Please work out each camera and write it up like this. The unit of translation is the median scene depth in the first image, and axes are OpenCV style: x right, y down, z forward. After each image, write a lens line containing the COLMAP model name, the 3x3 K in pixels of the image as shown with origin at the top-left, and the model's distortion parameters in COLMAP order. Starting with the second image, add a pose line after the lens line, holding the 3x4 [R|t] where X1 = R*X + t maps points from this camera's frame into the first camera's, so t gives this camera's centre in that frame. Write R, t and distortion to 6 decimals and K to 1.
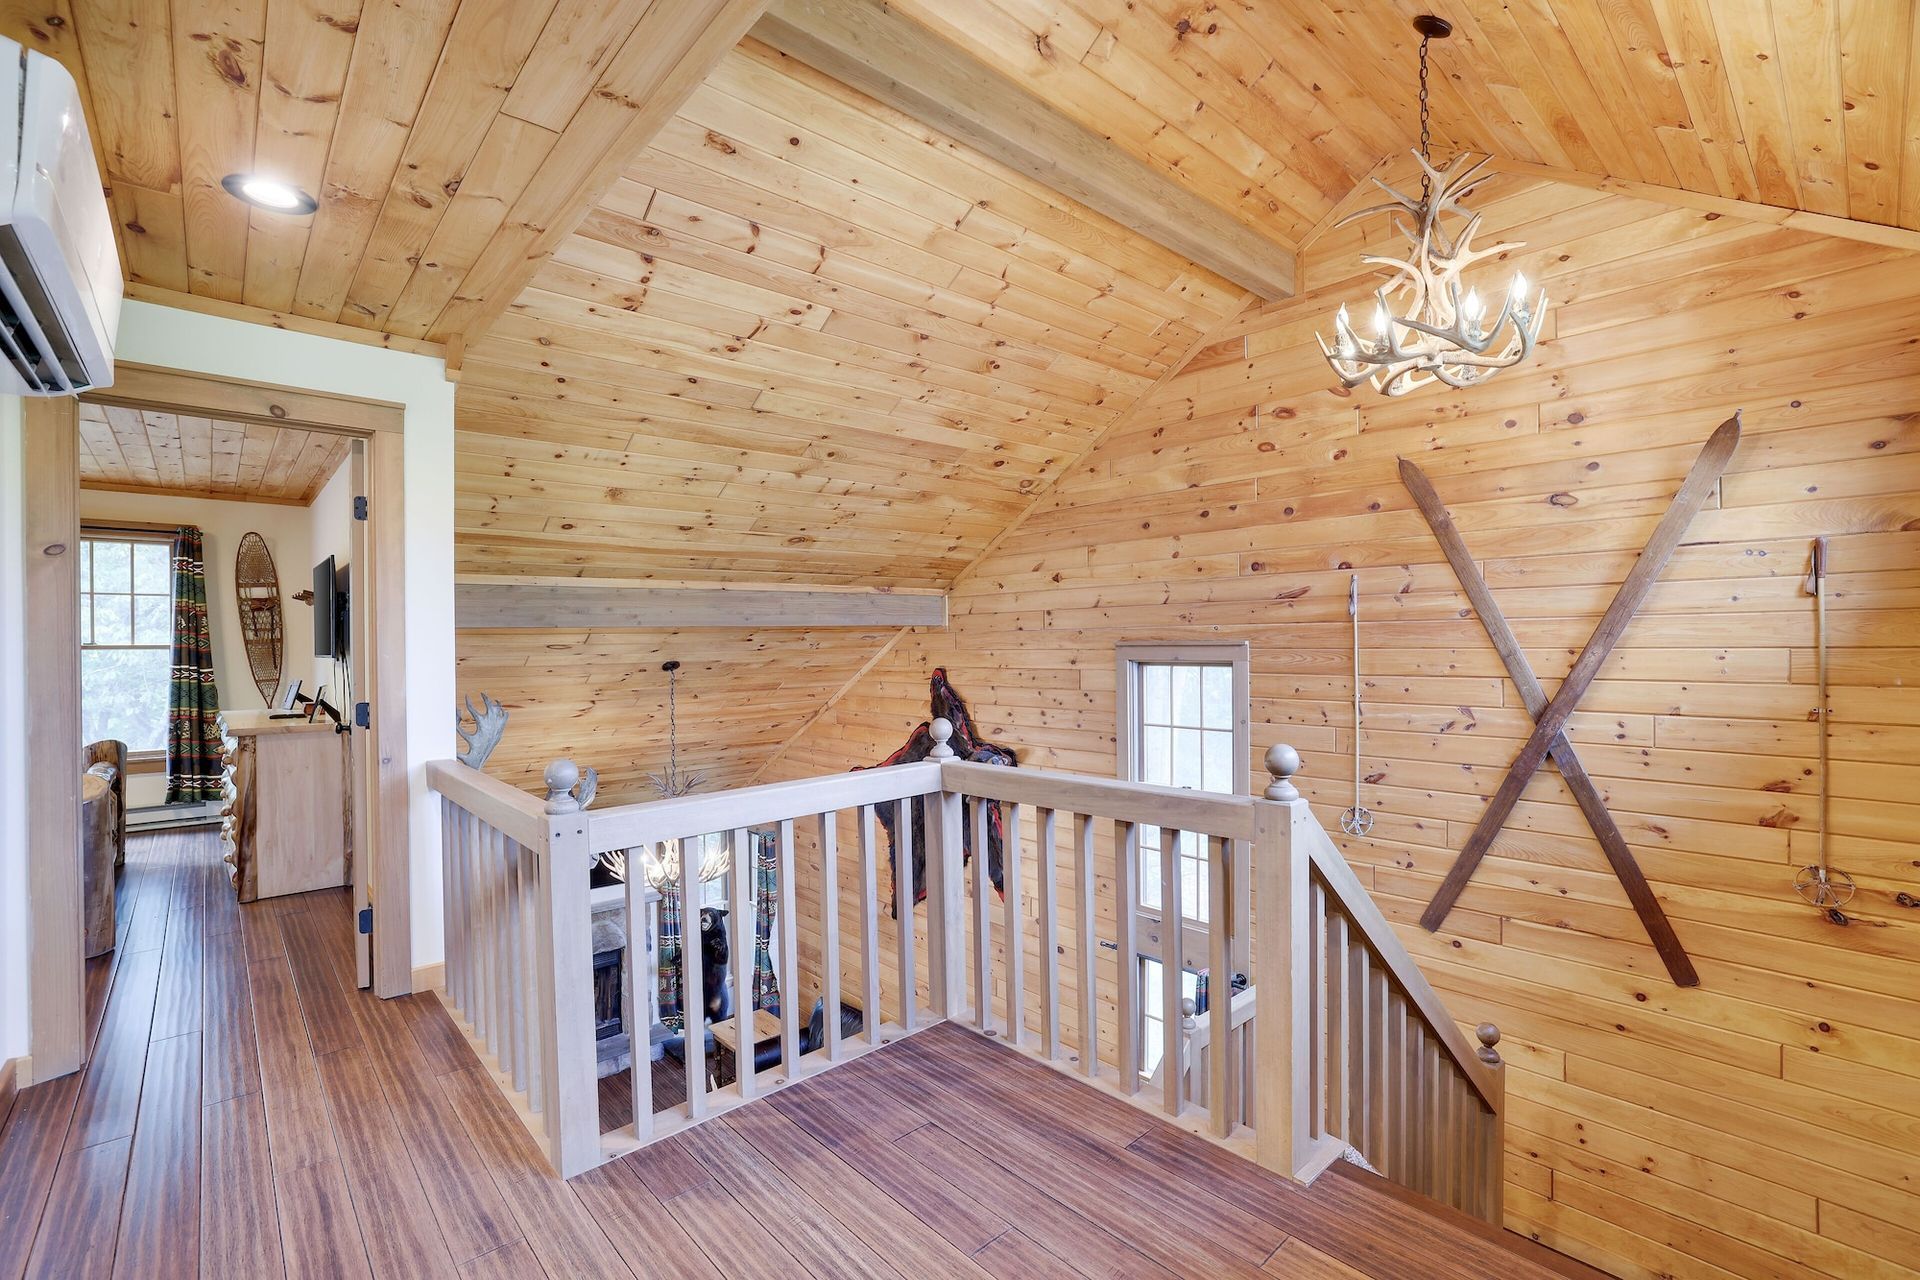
lens RADIAL K [[838.3, 0, 959.0], [0, 838.3, 635.2], [0, 0, 1]] dist [-0.022872, 0.001965]
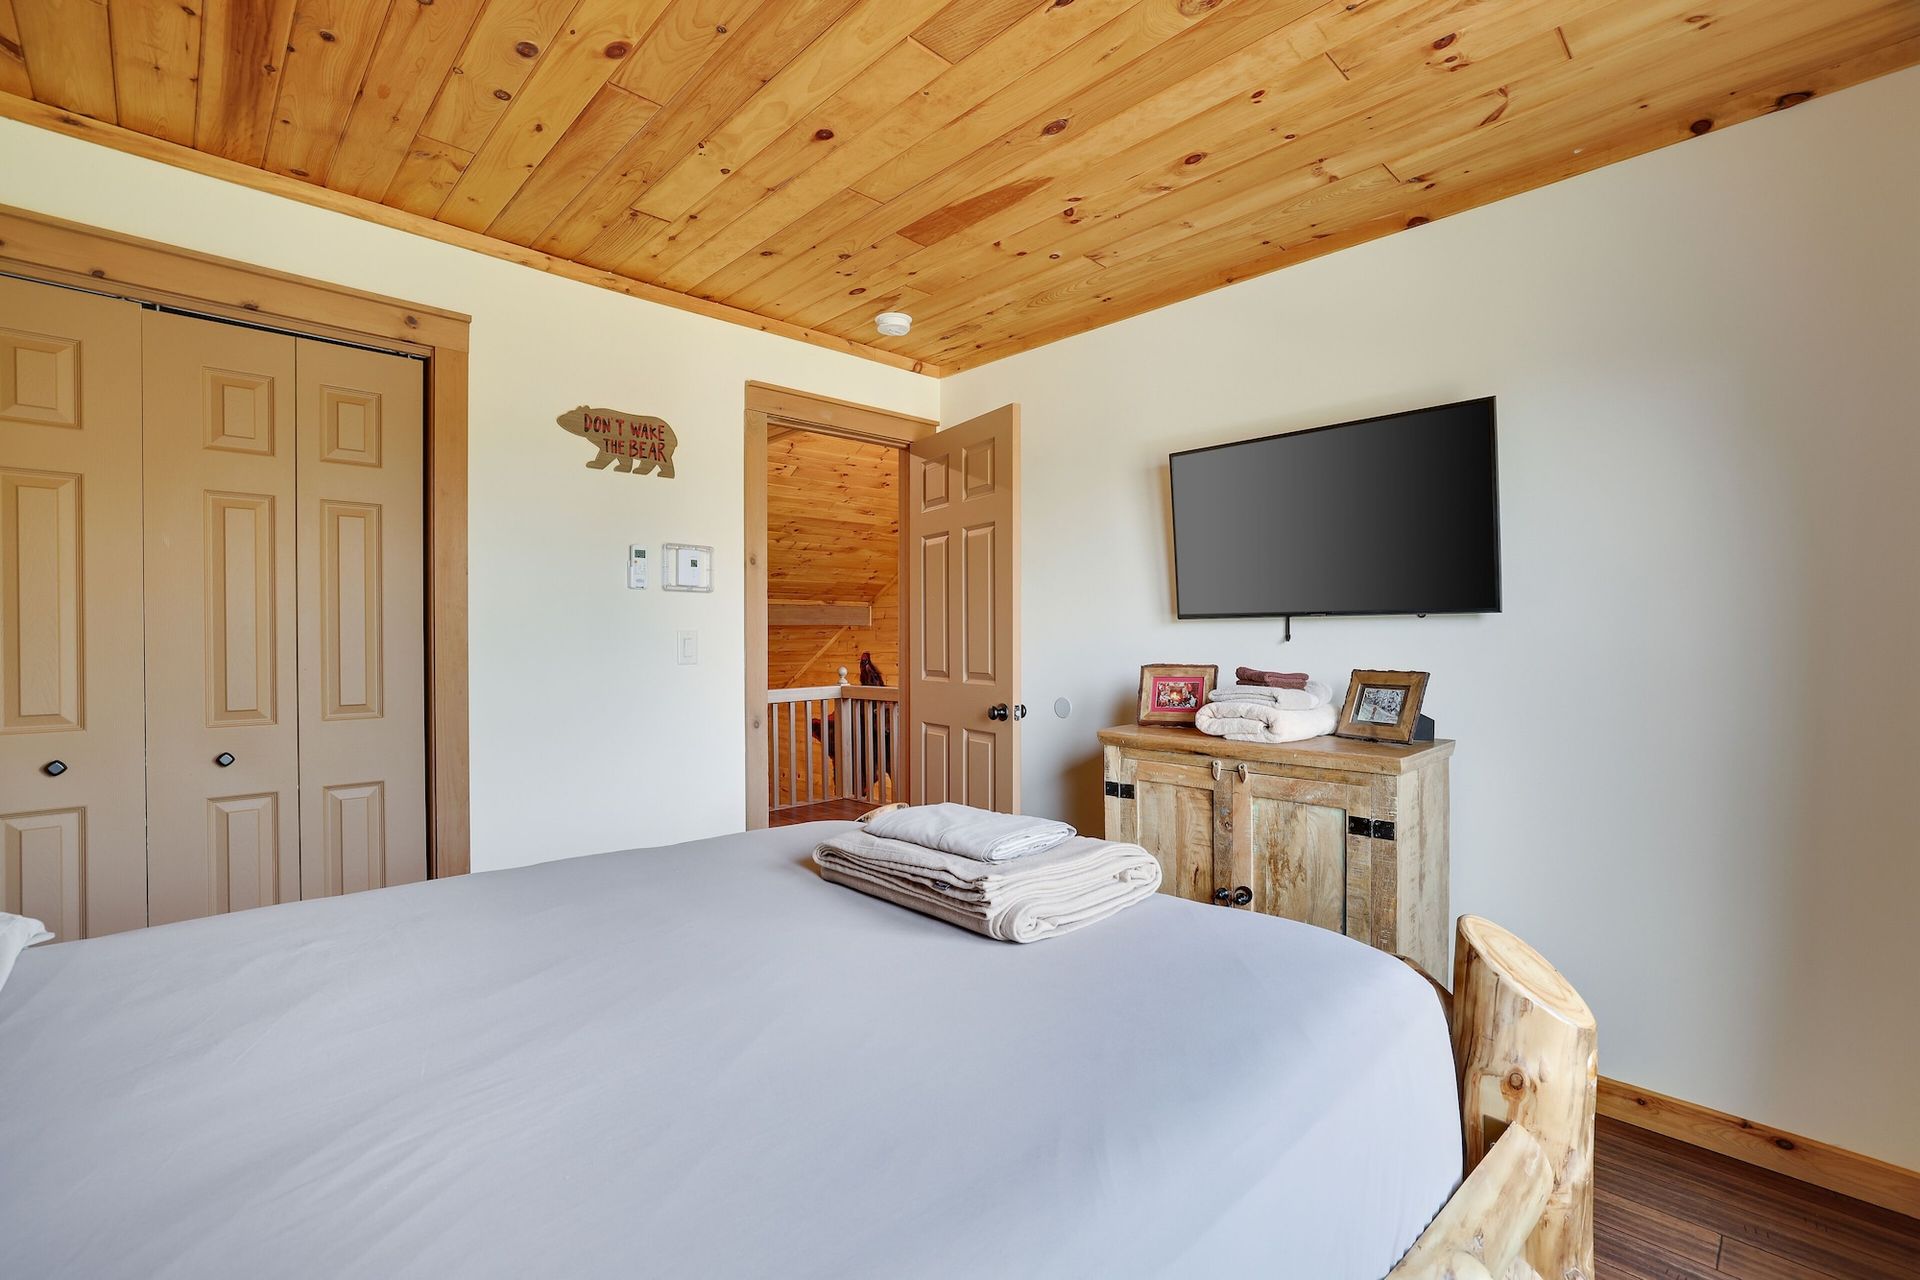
lens RADIAL K [[838.3, 0, 950.6], [0, 838.3, 635.5], [0, 0, 1]] dist [-0.022872, 0.001965]
pose [[0.999623, 0.010063, 0.025532, 0.122641], [-0.010070, 0.999949, 0.000160, 0.006891], [-0.025529, -0.000417, 0.999674, -0.735466]]
